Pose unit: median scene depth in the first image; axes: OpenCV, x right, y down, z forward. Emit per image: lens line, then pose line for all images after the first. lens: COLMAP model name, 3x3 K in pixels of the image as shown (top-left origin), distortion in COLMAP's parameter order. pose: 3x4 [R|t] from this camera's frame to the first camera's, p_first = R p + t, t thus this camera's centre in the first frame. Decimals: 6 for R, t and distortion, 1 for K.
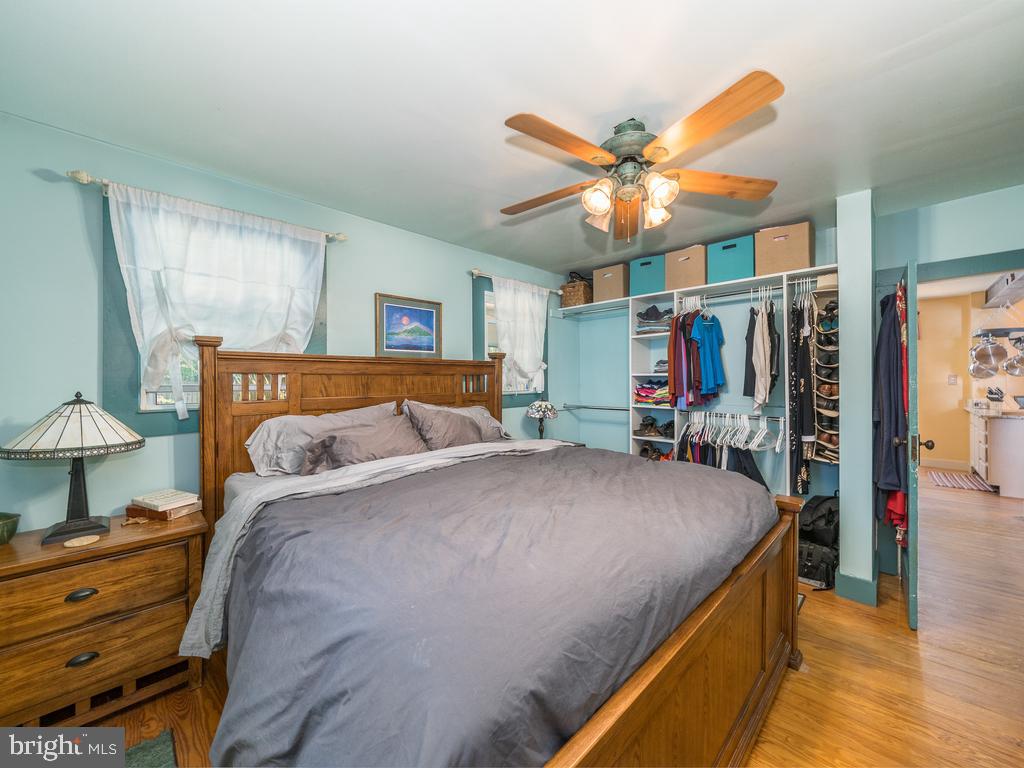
lens RADIAL K [[395.3, 0, 514.0], [0, 395.3, 378.7], [0, 0, 1]] dist [-0.006600, 0.000042]
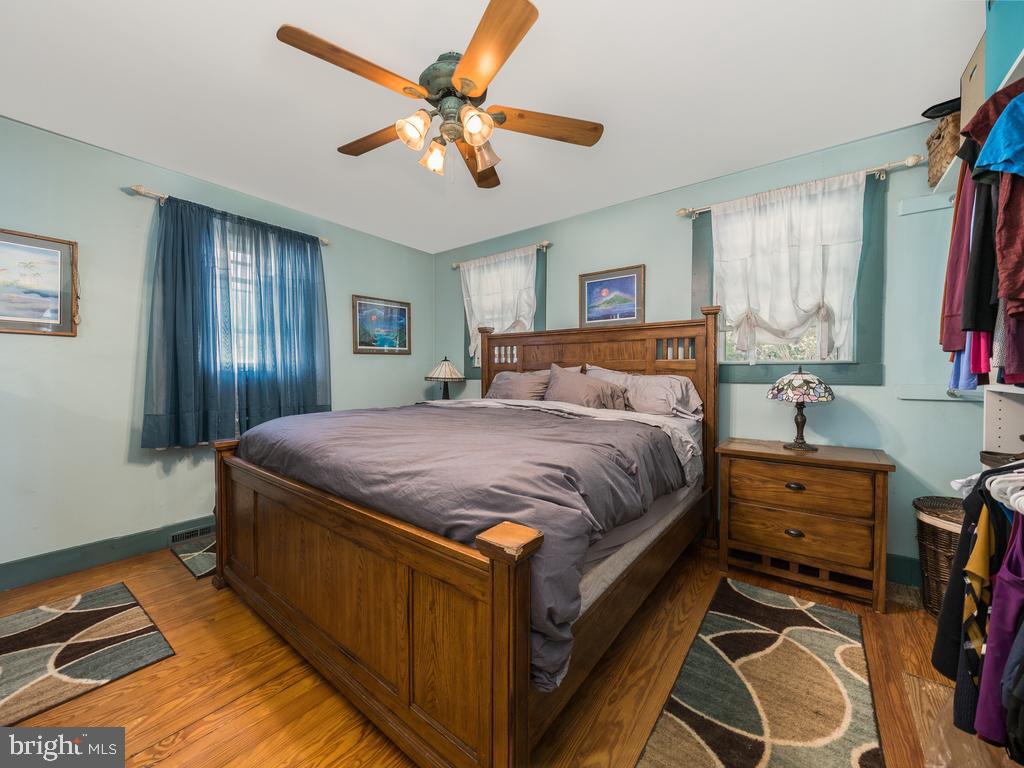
lens RADIAL K [[395.3, 0, 513.3], [0, 395.3, 375.9], [0, 0, 1]] dist [-0.006600, 0.000042]
pose [[0.137049, 0.039598, -0.989772, 0.709481], [0.012859, 0.999045, 0.041749, 0.030581], [0.990481, -0.018449, 0.136409, 0.548528]]
